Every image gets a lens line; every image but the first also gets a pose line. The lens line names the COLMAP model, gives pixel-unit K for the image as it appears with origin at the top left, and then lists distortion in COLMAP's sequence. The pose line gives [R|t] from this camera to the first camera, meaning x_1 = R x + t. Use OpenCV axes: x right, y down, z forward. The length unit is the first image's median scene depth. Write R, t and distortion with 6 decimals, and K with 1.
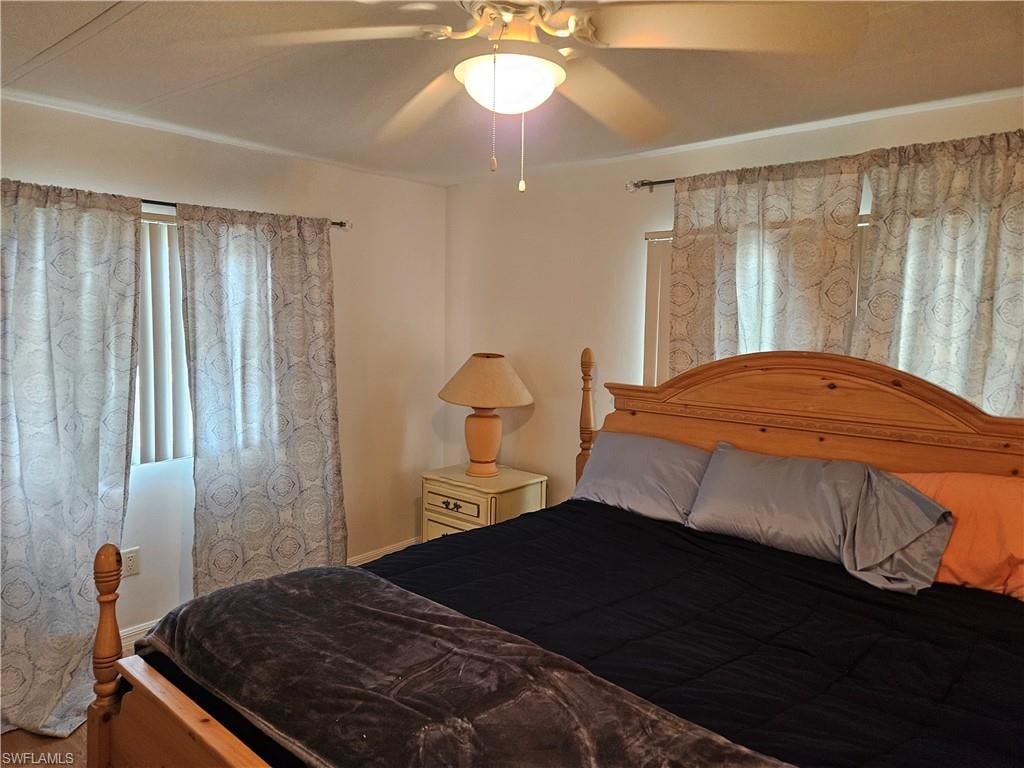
lens RADIAL K [[692.7, 0, 505.7], [0, 692.7, 381.4], [0, 0, 1]] dist [0.043773, -0.004708]
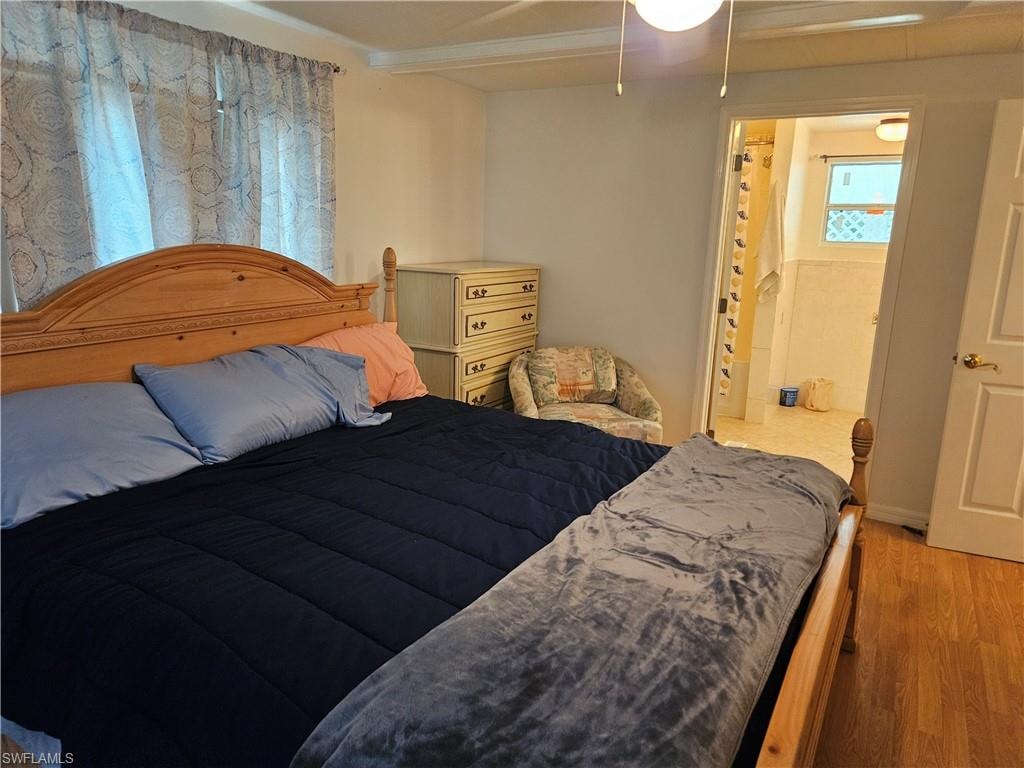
lens RADIAL K [[692.7, 0, 505.7], [0, 692.7, 381.4], [0, 0, 1]] dist [0.043773, -0.004708]
pose [[-0.192708, -0.236794, 0.952256, -0.593318], [0.062312, 0.965535, 0.252706, -0.078570], [-0.979276, 0.108035, -0.171311, 0.803643]]
